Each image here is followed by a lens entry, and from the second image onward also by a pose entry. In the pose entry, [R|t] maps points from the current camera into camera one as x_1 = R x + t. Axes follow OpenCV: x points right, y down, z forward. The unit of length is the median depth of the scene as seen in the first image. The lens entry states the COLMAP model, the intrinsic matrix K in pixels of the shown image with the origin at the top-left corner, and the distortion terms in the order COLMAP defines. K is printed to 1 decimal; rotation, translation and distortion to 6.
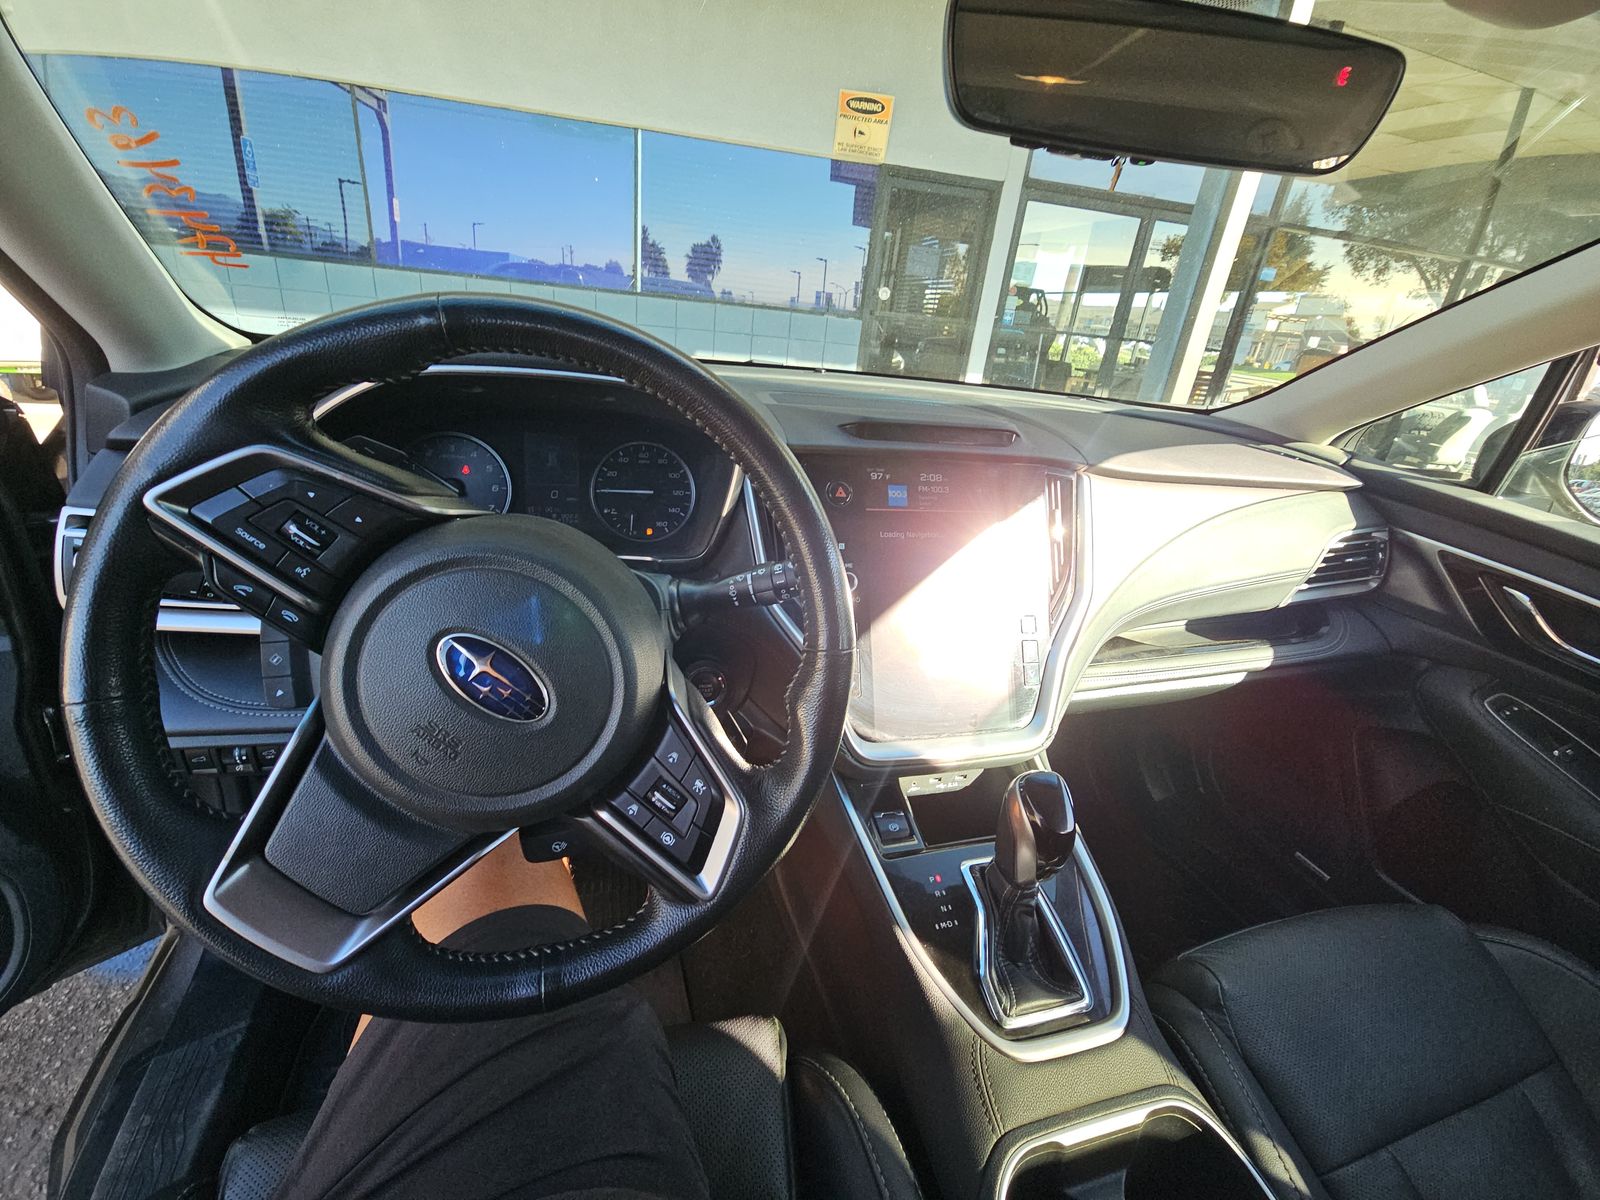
lens RADIAL K [[649.8, 0, 794.5], [0, 649.8, 587.4], [0, 0, 1]] dist [-0.001886, -0.001381]
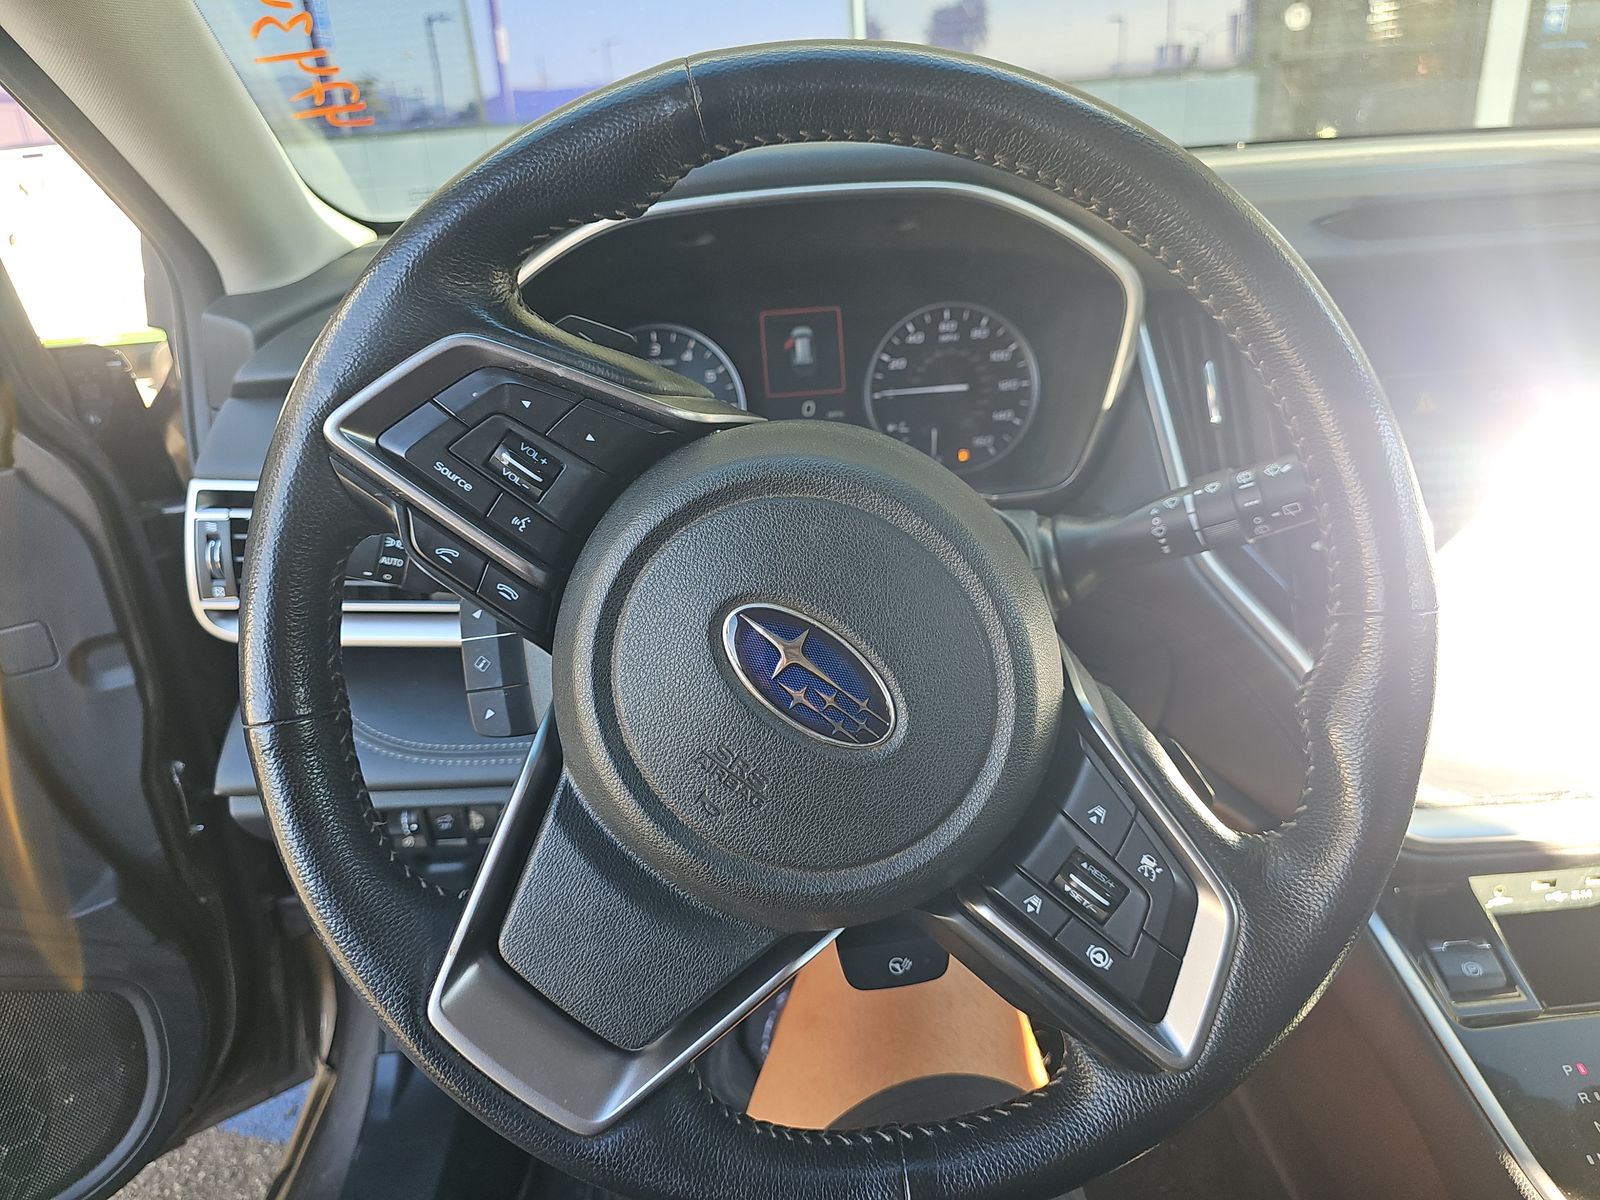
lens RADIAL K [[1074.8, 0, 799.0], [0, 1074.8, 598.6], [0, 0, 1]] dist [0.001564, -0.016392]
pose [[0.956842, -0.055787, -0.285205, -0.159399], [0.058021, 0.998315, -0.000618, 0.060161], [0.284759, -0.015957, 0.958466, 0.032613]]
